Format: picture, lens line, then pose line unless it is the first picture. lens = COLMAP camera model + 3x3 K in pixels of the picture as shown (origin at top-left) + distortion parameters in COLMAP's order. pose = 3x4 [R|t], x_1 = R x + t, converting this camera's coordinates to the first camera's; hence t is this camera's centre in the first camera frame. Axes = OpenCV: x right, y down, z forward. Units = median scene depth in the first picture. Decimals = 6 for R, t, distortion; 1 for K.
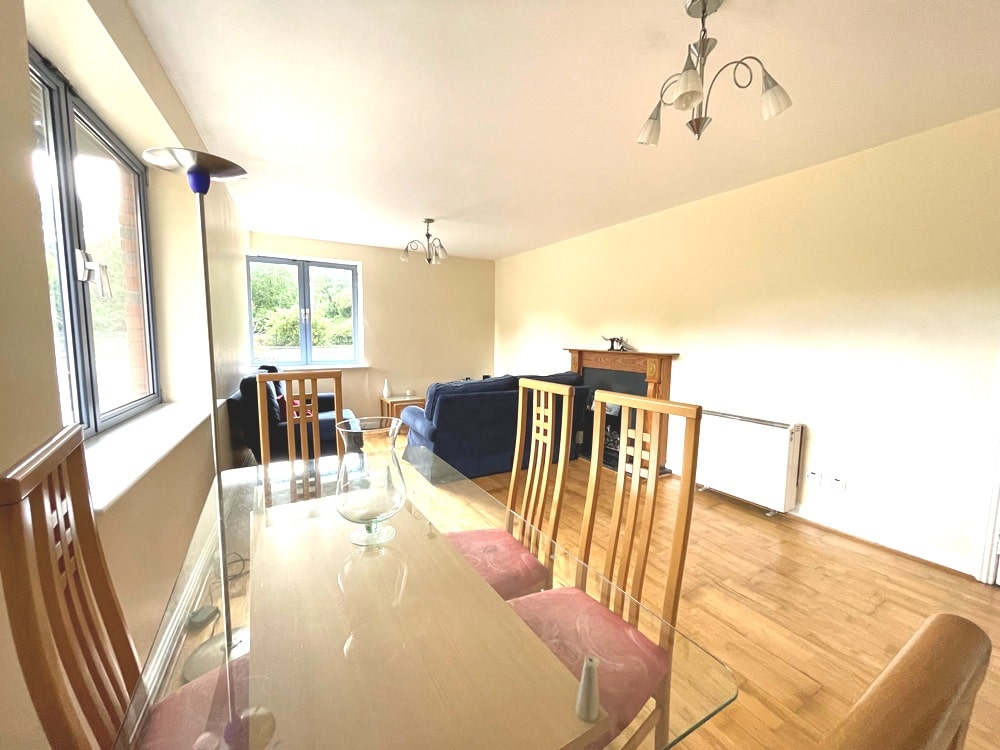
lens RADIAL K [[397.9, 0, 498.8], [0, 397.9, 378.5], [0, 0, 1]] dist [0.001088, 0.000038]
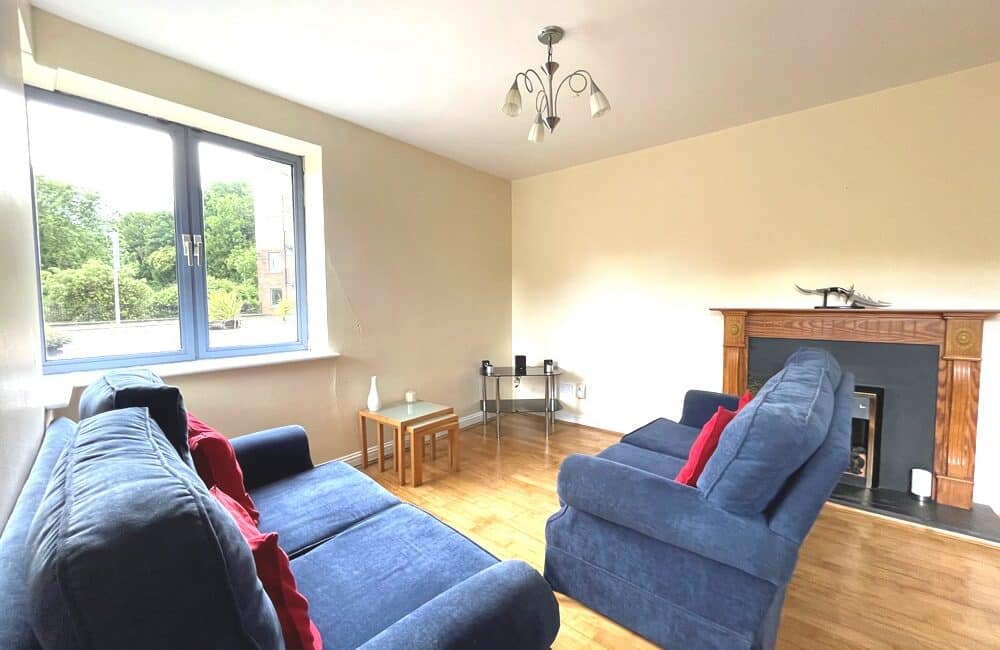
lens RADIAL K [[394.6, 0, 502.9], [0, 394.6, 326.0], [0, 0, 1]] dist [-0.001243, -0.000052]
pose [[0.943393, -0.035235, 0.329800, -0.353303], [0.052096, 0.997740, -0.042426, -0.040851], [-0.327560, 0.057206, 0.943097, 0.548195]]
